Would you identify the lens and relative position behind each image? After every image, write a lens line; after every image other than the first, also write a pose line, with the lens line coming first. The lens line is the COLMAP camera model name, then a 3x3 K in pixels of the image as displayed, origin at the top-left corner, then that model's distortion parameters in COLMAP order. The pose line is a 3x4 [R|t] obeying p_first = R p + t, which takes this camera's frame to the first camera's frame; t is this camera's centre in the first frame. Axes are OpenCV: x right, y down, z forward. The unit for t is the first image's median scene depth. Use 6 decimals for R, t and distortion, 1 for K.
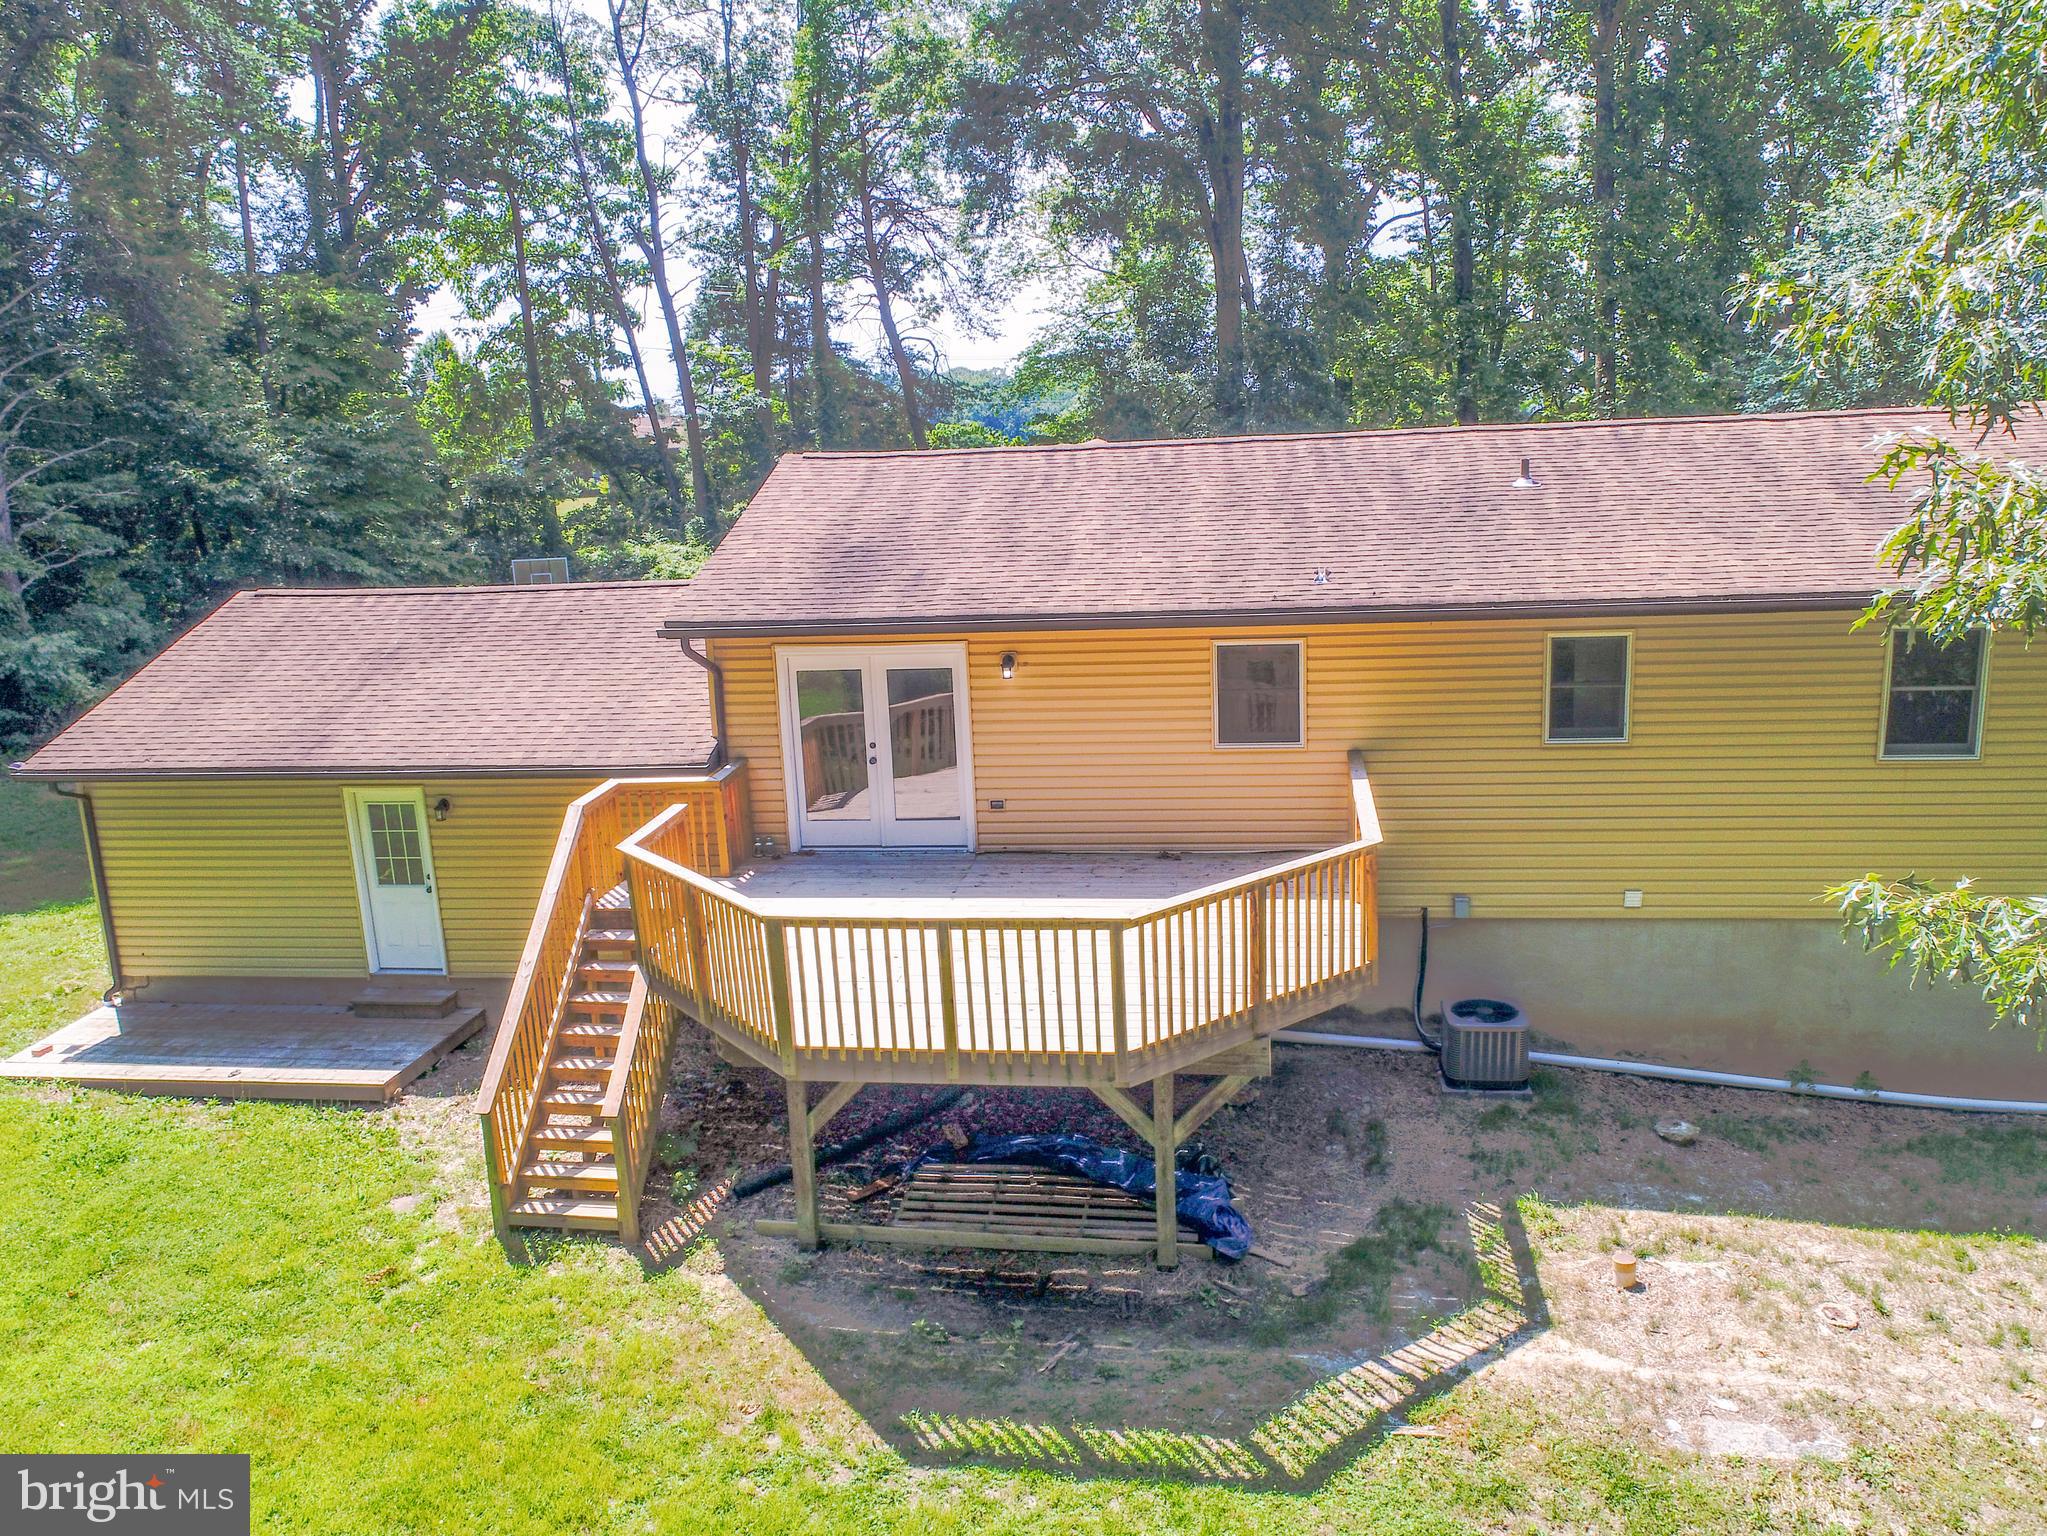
lens RADIAL K [[1557.8, 0, 1023.5], [0, 1557.8, 768.0], [0, 0, 1]] dist [-0.001656, -0.001385]
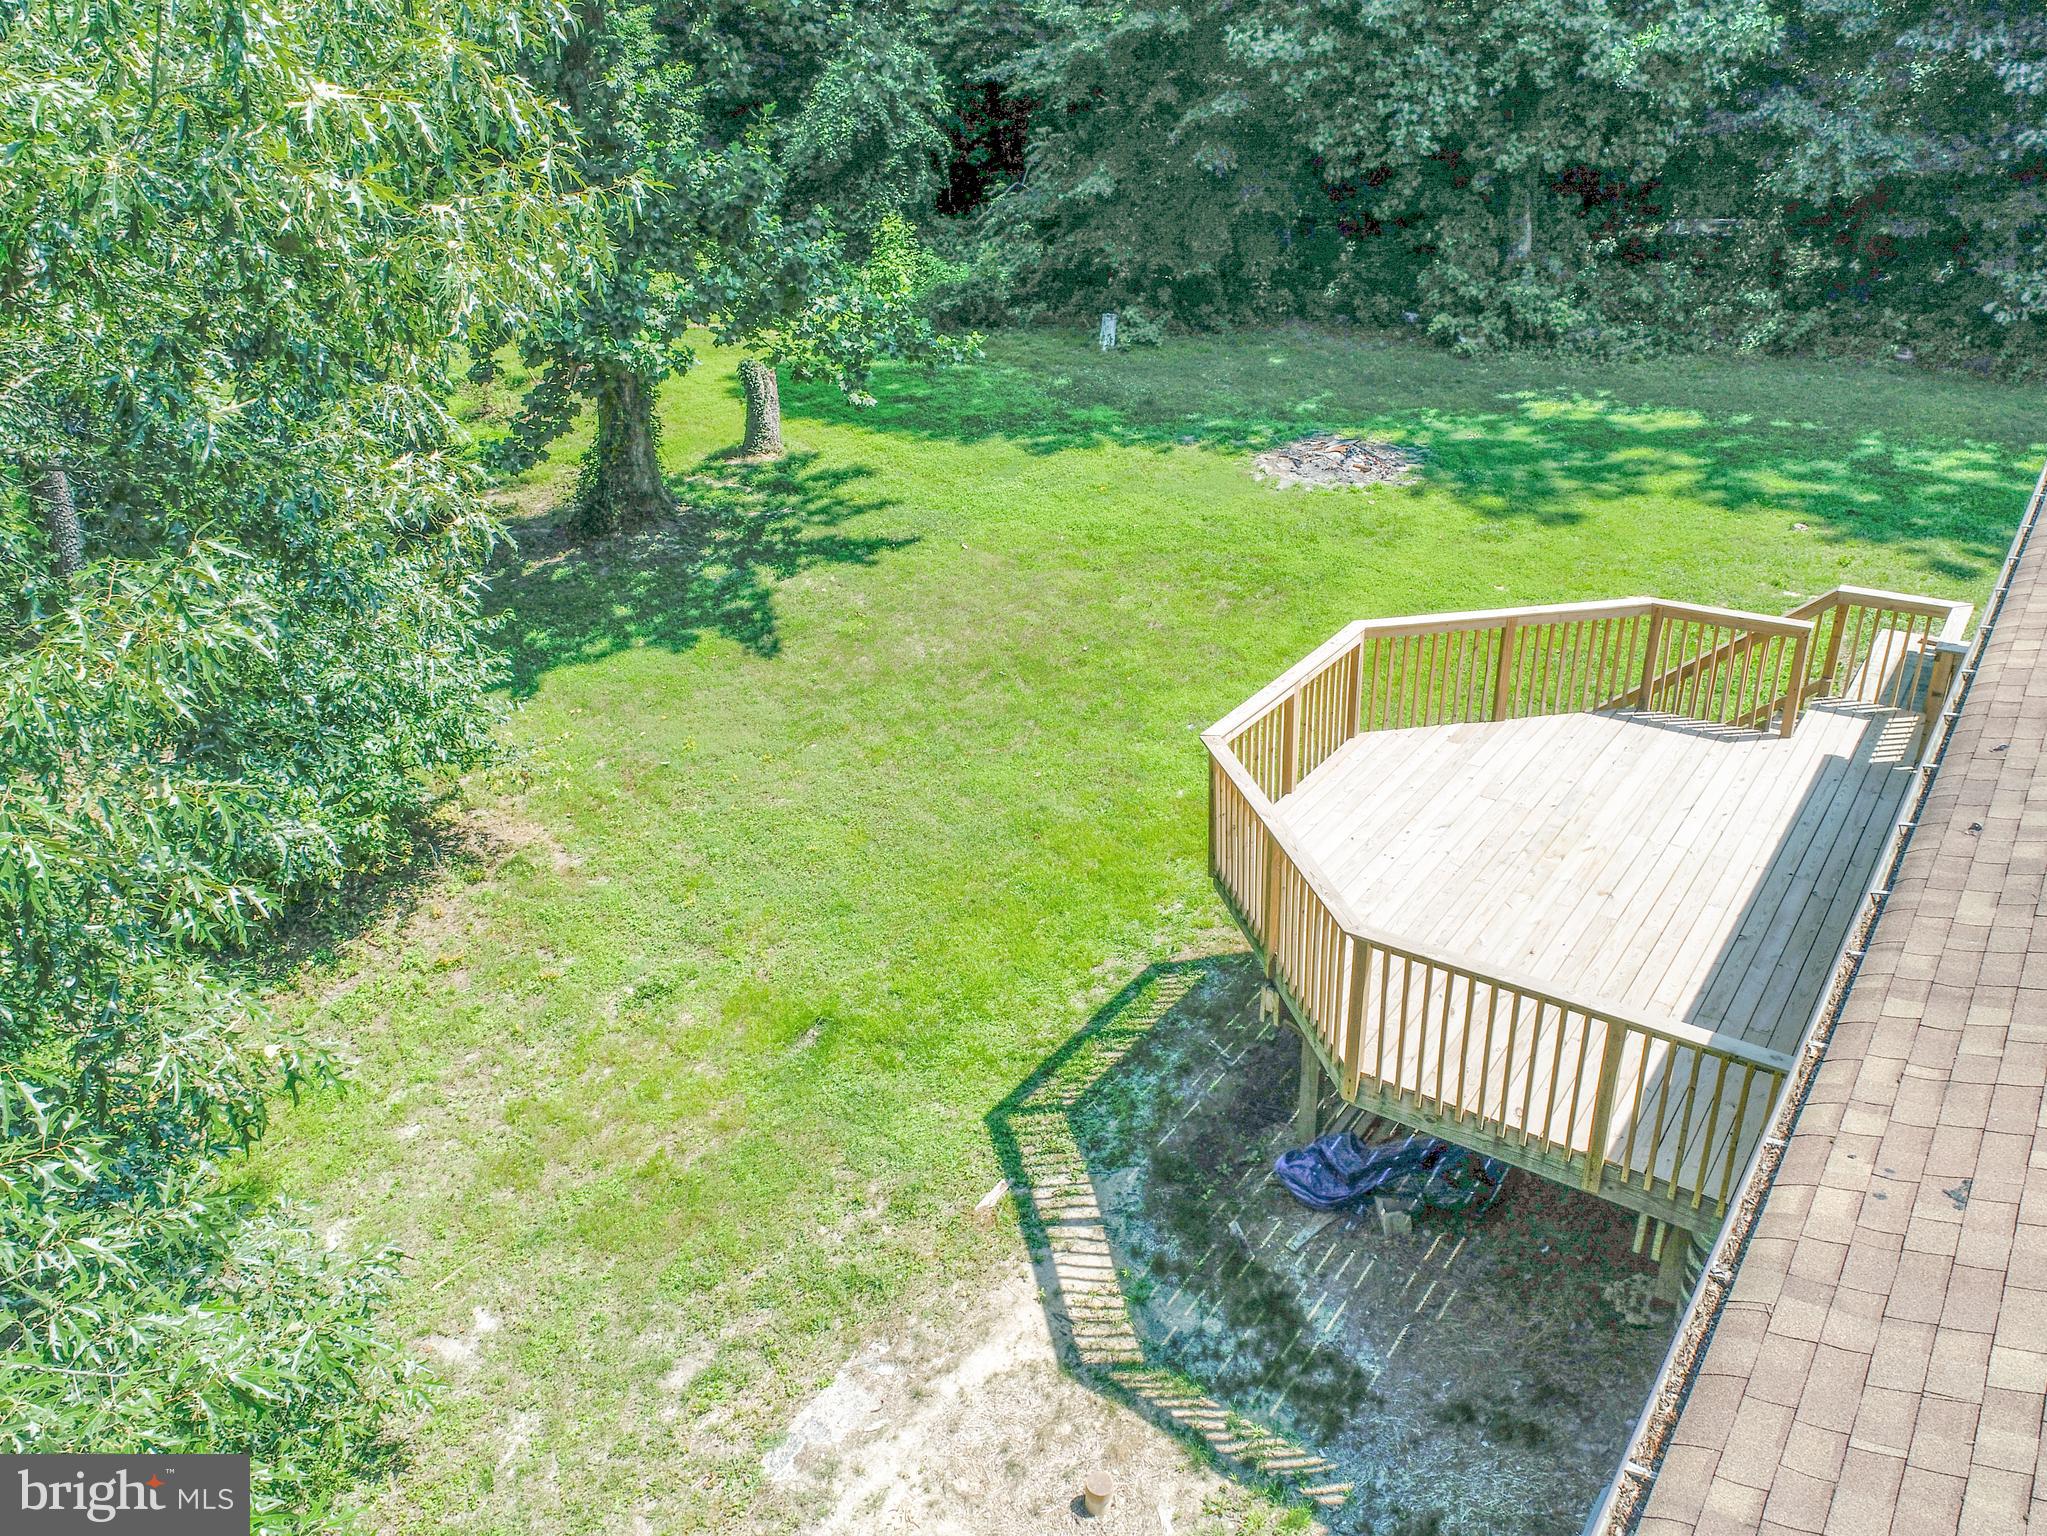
lens RADIAL K [[1557.8, 0, 1023.5], [0, 1557.8, 768.0], [0, 0, 1]] dist [-0.001656, -0.001385]
pose [[-0.435837, 0.466963, -0.769410, 0.914204], [-0.180433, 0.792188, 0.582994, -0.463194], [0.881754, 0.392917, -0.261009, 1.114605]]
